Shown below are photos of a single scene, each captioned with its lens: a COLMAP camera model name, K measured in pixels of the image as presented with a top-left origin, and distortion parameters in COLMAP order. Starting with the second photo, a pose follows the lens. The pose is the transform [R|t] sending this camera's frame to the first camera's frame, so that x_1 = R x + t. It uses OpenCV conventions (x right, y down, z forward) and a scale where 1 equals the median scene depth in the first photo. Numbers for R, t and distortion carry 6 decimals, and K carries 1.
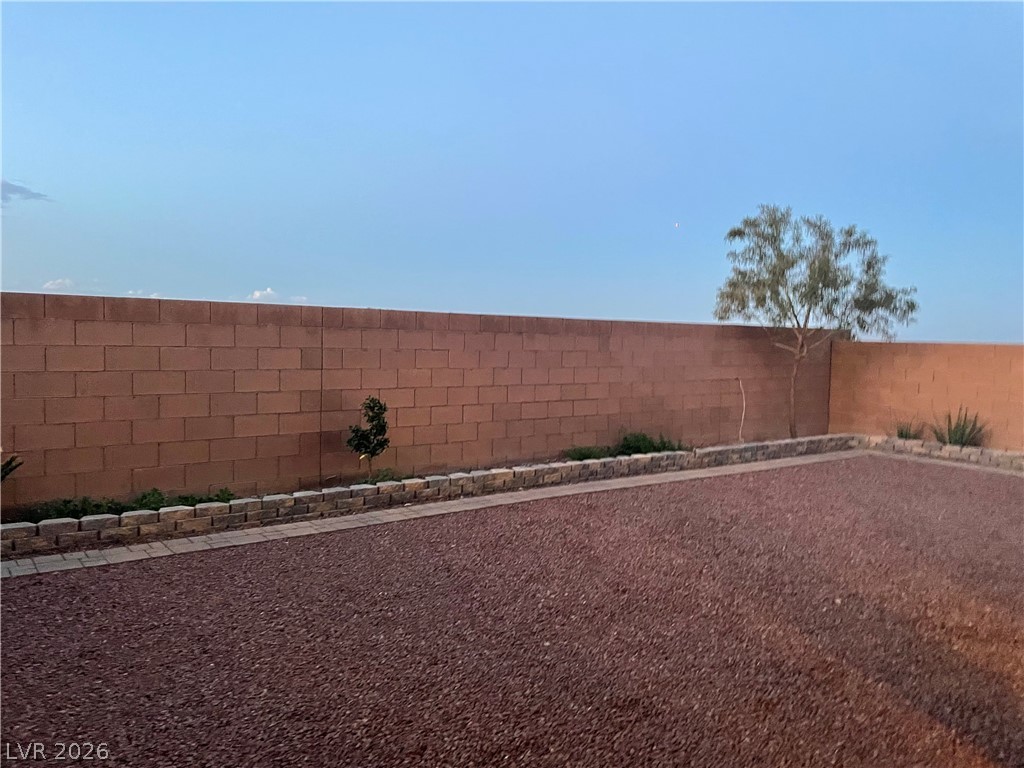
lens RADIAL K [[683.2, 0, 511.6], [0, 683.2, 368.5], [0, 0, 1]] dist [0.000437, -0.063045]
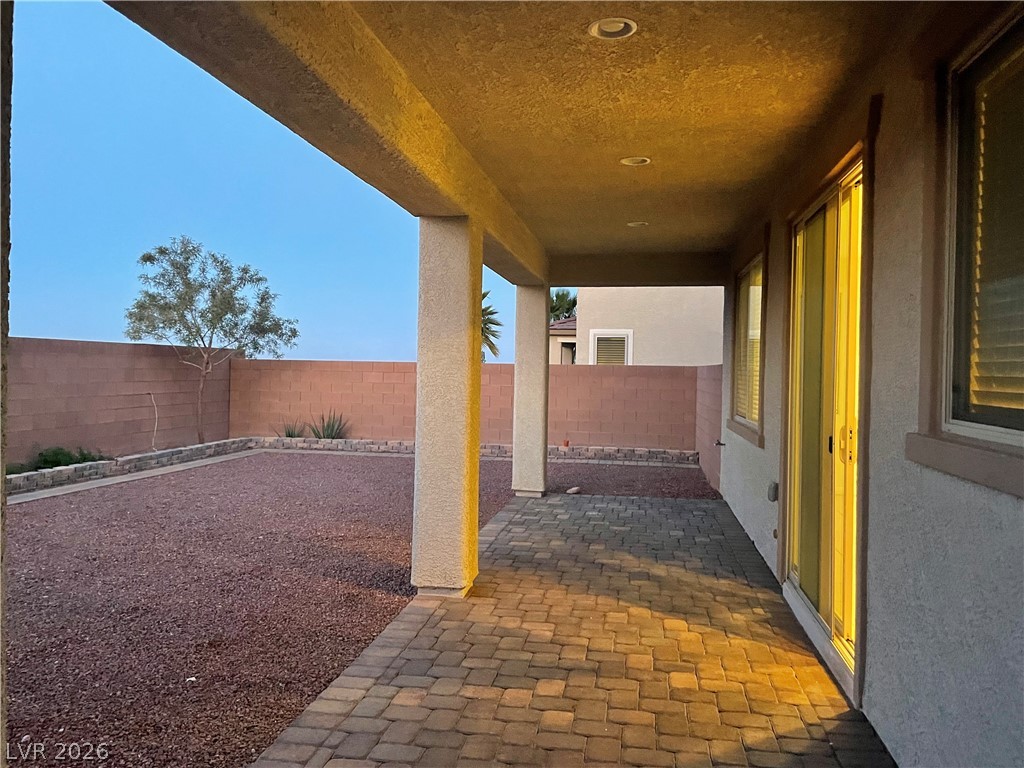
lens RADIAL K [[779.9, 0, 512.0], [0, 779.9, 384.0], [0, 0, 1]] dist [0.087527, -0.103416]
pose [[0.683751, -0.014942, 0.729563, -0.204966], [0.022952, 0.999736, -0.001035, 0.015687], [-0.729355, 0.017452, 0.683913, -0.302231]]
